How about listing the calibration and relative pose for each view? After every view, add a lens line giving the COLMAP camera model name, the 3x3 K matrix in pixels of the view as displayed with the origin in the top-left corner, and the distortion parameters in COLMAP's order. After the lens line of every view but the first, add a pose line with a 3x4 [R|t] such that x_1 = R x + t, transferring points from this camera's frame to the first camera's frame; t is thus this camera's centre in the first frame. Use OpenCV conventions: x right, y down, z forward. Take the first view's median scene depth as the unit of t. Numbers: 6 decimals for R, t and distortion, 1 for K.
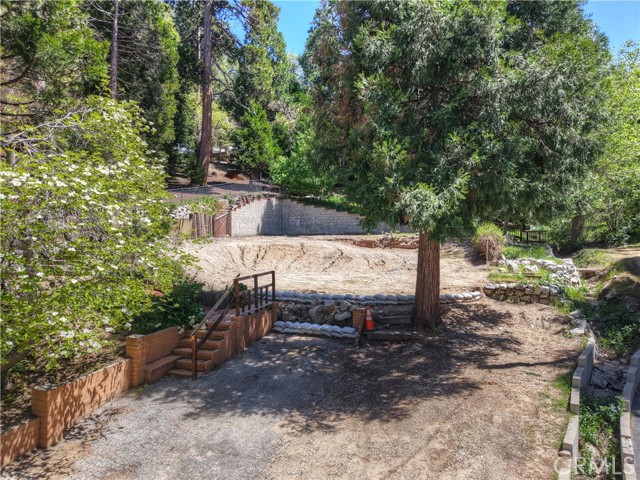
lens RADIAL K [[426.3, 0, 323.6], [0, 426.3, 239.0], [0, 0, 1]] dist [0.010049, -0.018472]
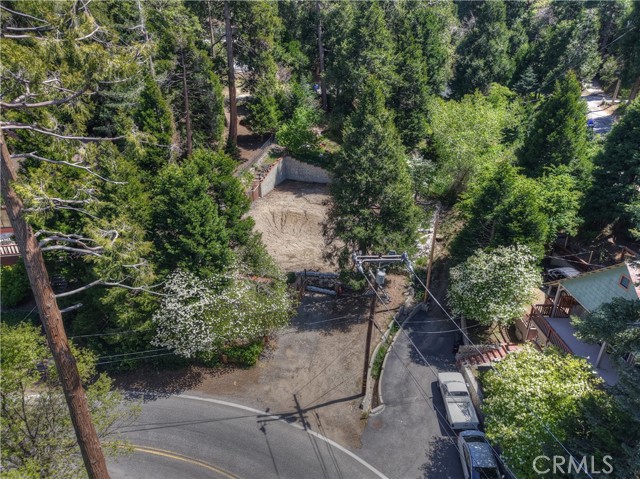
lens RADIAL K [[426.3, 0, 318.8], [0, 426.3, 242.5], [0, 0, 1]] dist [0.010049, -0.018472]
pose [[0.998330, -0.021913, 0.053444, -0.066216], [-0.003358, 0.901661, 0.432431, -0.473070], [-0.057664, -0.431888, 0.900082, -0.516523]]
